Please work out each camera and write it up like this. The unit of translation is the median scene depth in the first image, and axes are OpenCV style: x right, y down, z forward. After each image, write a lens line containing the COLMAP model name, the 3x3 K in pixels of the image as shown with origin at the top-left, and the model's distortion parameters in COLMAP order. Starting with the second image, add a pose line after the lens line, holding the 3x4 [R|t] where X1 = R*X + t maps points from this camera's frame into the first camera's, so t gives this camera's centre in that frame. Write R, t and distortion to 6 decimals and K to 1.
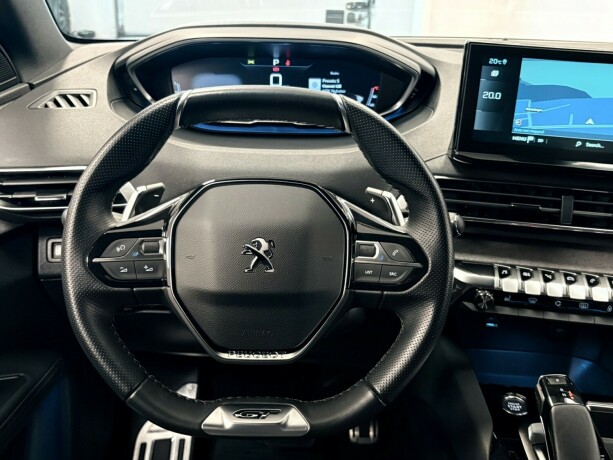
lens RADIAL K [[671.8, 0, 307.4], [0, 671.8, 229.7], [0, 0, 1]] dist [0.019676, 0.000000]
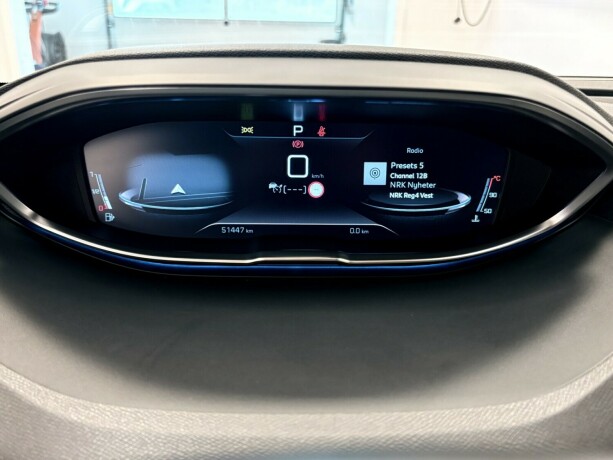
lens RADIAL K [[568.6, 0, 307.7], [0, 568.6, 231.1], [0, 0, 1]] dist [0.022462, 0.000000]
pose [[0.999573, -0.014651, 0.025296, -0.064961], [0.014768, 0.999881, -0.004451, -0.219407], [-0.025228, 0.004823, 0.999670, 0.737978]]
